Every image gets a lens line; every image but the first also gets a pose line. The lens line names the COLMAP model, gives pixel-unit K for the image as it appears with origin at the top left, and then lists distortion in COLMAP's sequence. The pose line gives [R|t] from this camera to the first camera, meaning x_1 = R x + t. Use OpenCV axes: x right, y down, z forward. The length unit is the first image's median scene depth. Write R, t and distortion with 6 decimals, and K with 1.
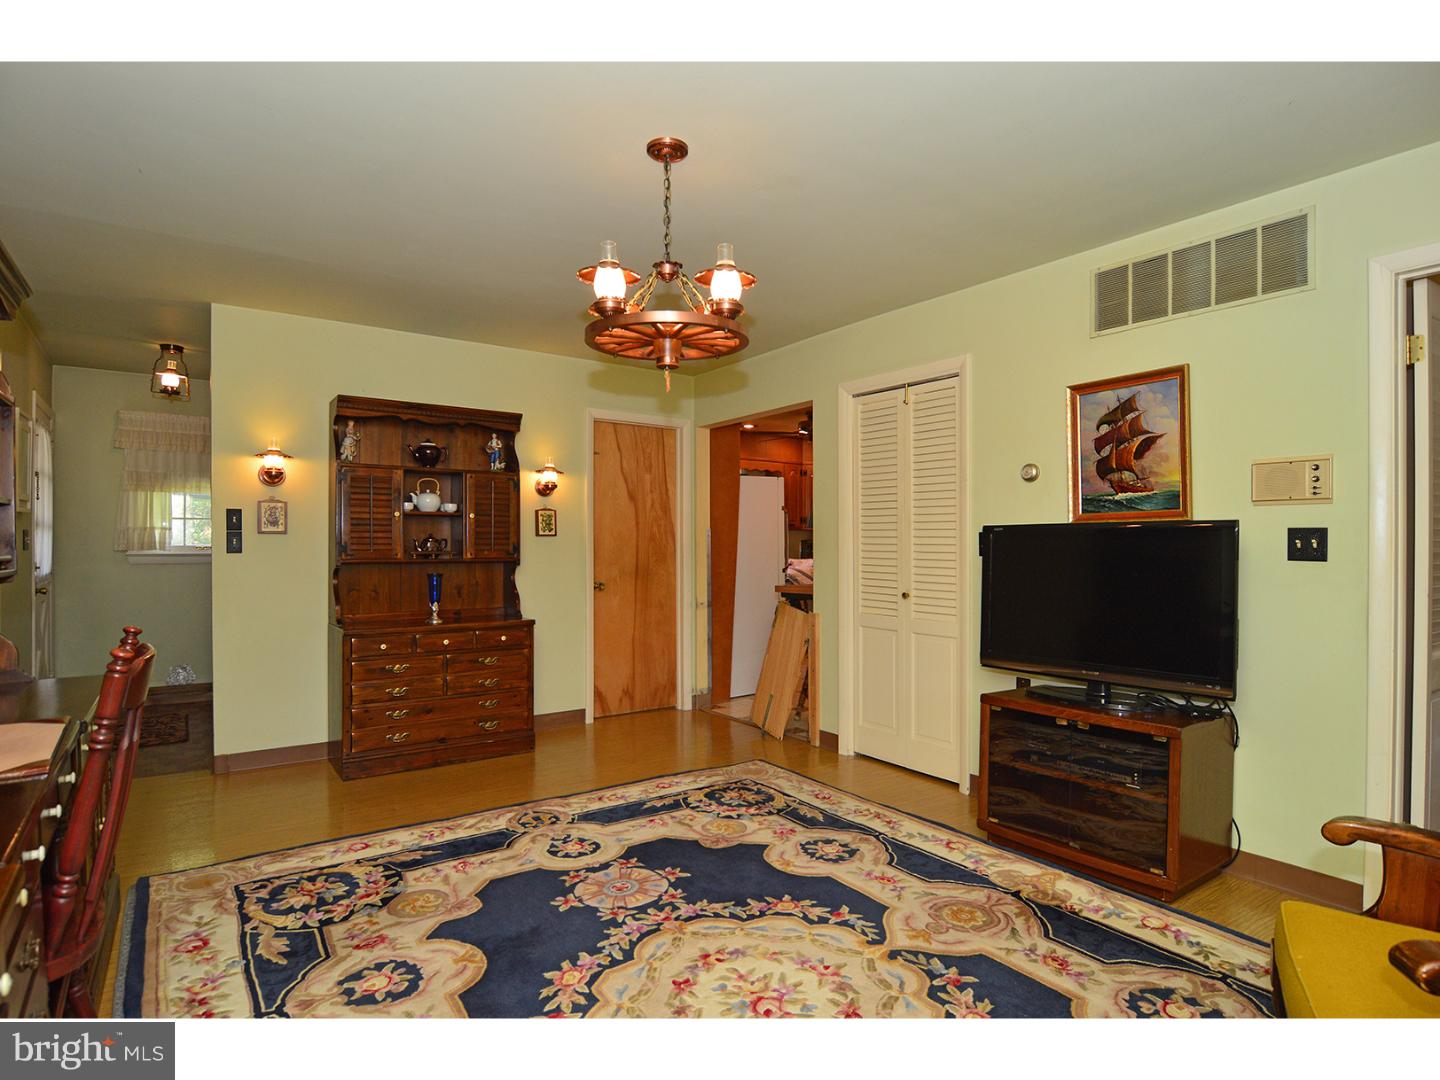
lens RADIAL K [[784.8, 0, 711.3], [0, 784.8, 545.5], [0, 0, 1]] dist [-0.015809, -0.002083]
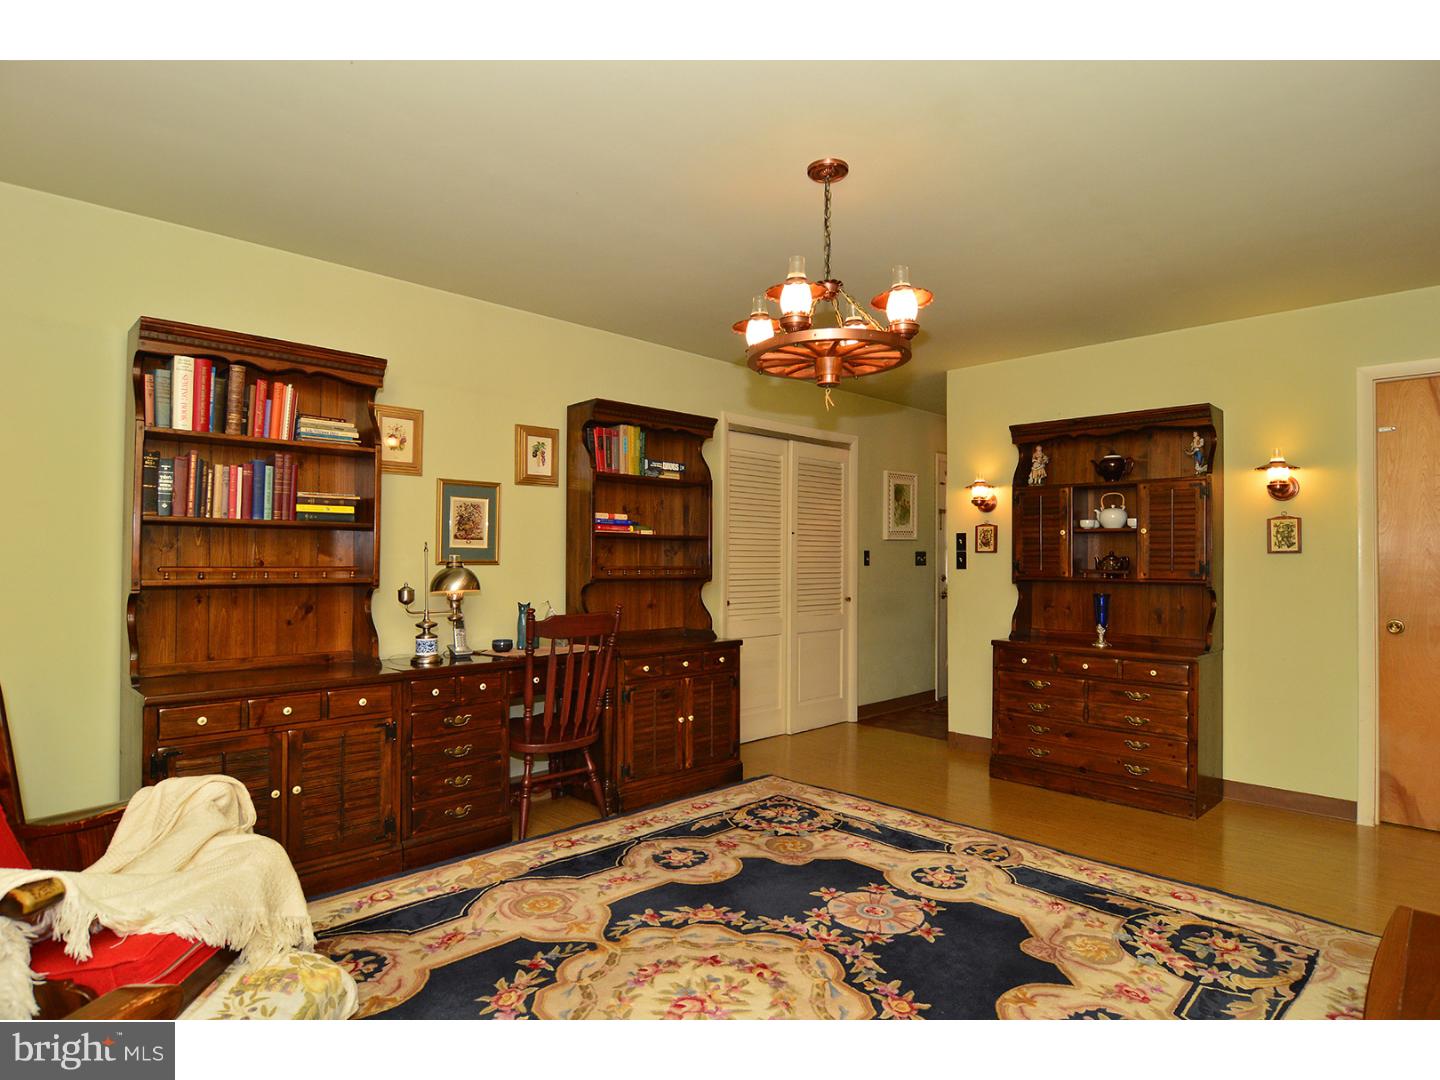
lens RADIAL K [[784.8, 0, 711.3], [0, 784.8, 545.5], [0, 0, 1]] dist [-0.015809, -0.002083]
pose [[0.163666, -0.016198, -0.986383, 0.726380], [-0.007527, 0.999816, -0.017667, -0.003254], [0.986487, 0.010316, 0.163514, 0.555659]]
